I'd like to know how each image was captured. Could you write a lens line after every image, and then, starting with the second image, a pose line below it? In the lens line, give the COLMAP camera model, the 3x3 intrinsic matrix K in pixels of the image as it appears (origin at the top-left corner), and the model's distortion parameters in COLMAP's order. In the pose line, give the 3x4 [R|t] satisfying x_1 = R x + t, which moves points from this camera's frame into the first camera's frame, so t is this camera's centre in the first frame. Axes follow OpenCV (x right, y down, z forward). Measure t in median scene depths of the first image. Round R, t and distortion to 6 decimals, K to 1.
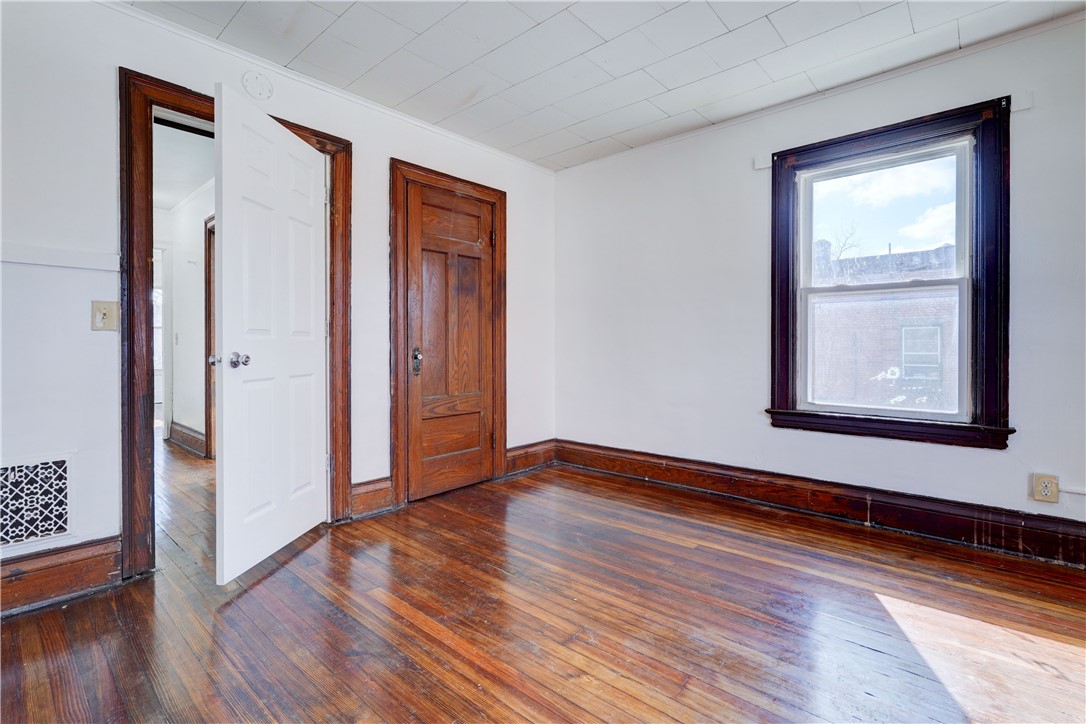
lens RADIAL K [[491.4, 0, 543.0], [0, 491.4, 348.3], [0, 0, 1]] dist [-0.002314, 0.000067]
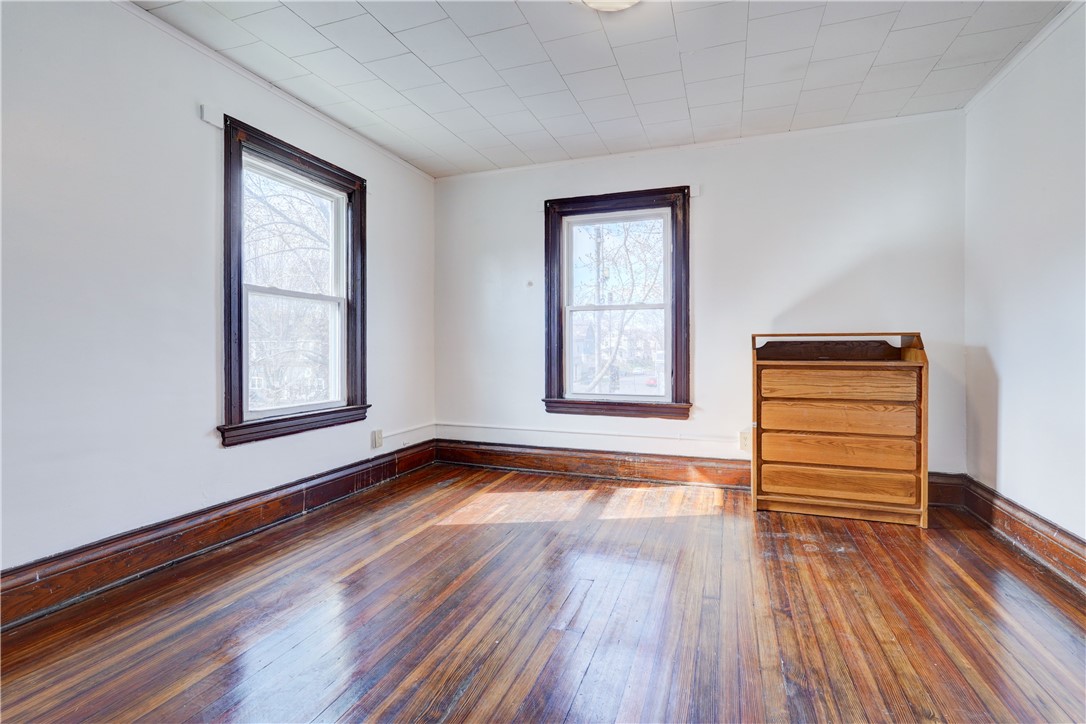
lens RADIAL K [[509.3, 0, 542.5], [0, 509.3, 347.9], [0, 0, 1]] dist [-0.002905, 0.000147]
pose [[-0.359450, 0.005326, 0.933149, -0.580245], [0.010295, 0.999945, -0.001742, 0.001028], [-0.933108, 0.008980, -0.359485, 0.909185]]
